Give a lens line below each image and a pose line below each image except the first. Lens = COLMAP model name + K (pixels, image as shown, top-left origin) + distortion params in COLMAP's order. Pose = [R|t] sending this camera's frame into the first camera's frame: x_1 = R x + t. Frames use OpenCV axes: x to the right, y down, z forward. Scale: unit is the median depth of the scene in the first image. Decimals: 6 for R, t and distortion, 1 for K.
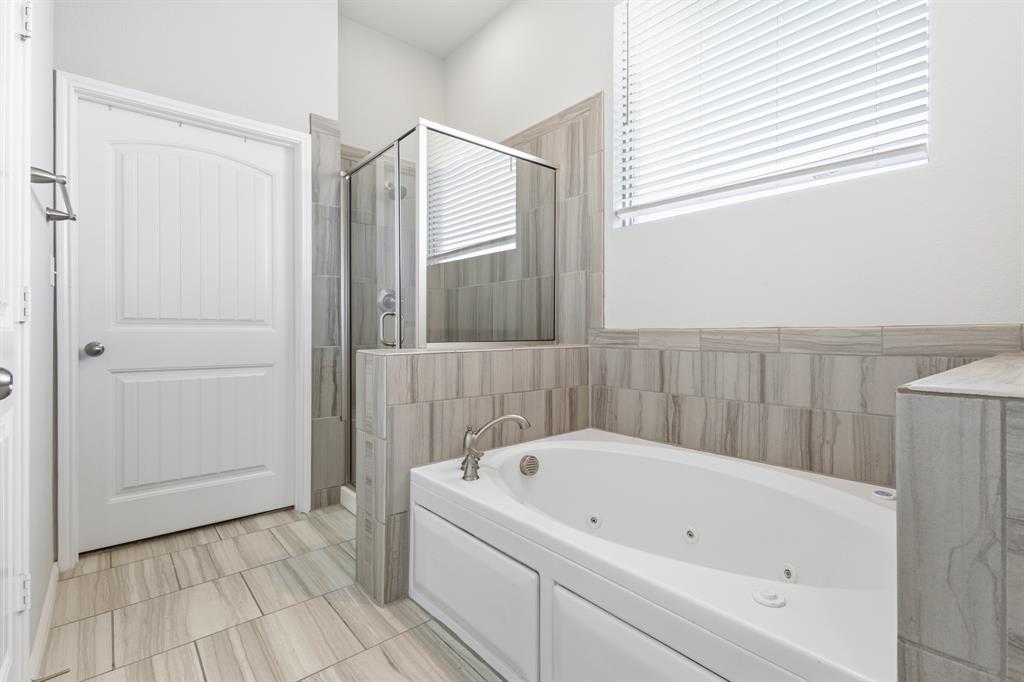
lens RADIAL K [[477.5, 0, 510.5], [0, 477.5, 332.7], [0, 0, 1]] dist [0.011482, -0.000833]
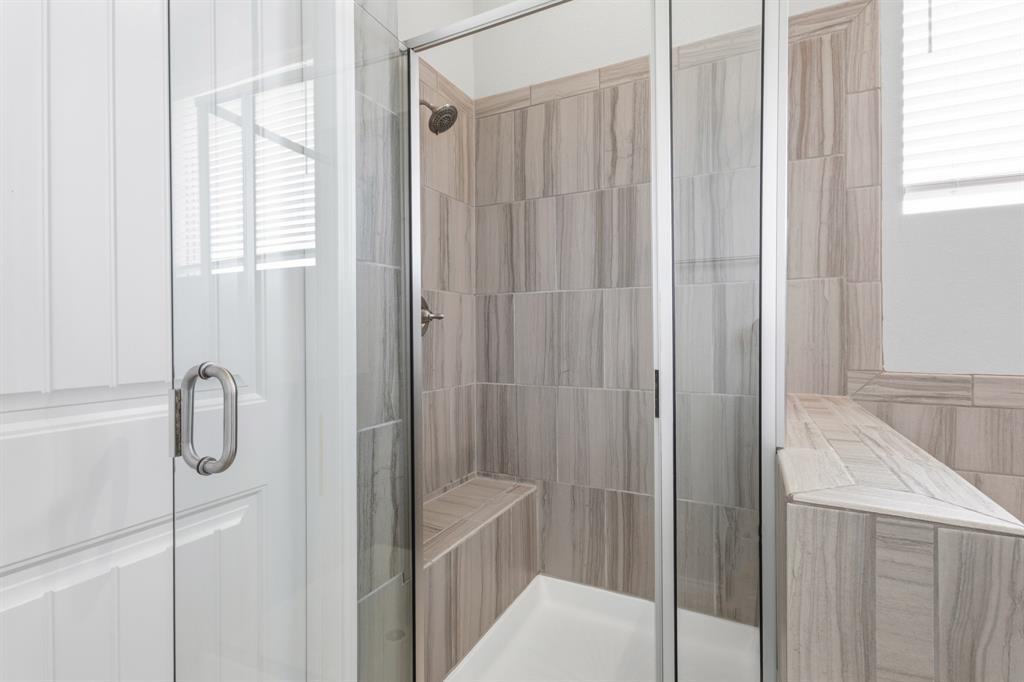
lens RADIAL K [[473.0, 0, 511.0], [0, 473.0, 331.4], [0, 0, 1]] dist [0.006499, 0.000559]
pose [[0.917215, -0.004726, 0.398364, -0.547091], [0.005096, 0.999987, 0.000130, -0.068981], [-0.398359, 0.001911, 0.917227, 0.674063]]
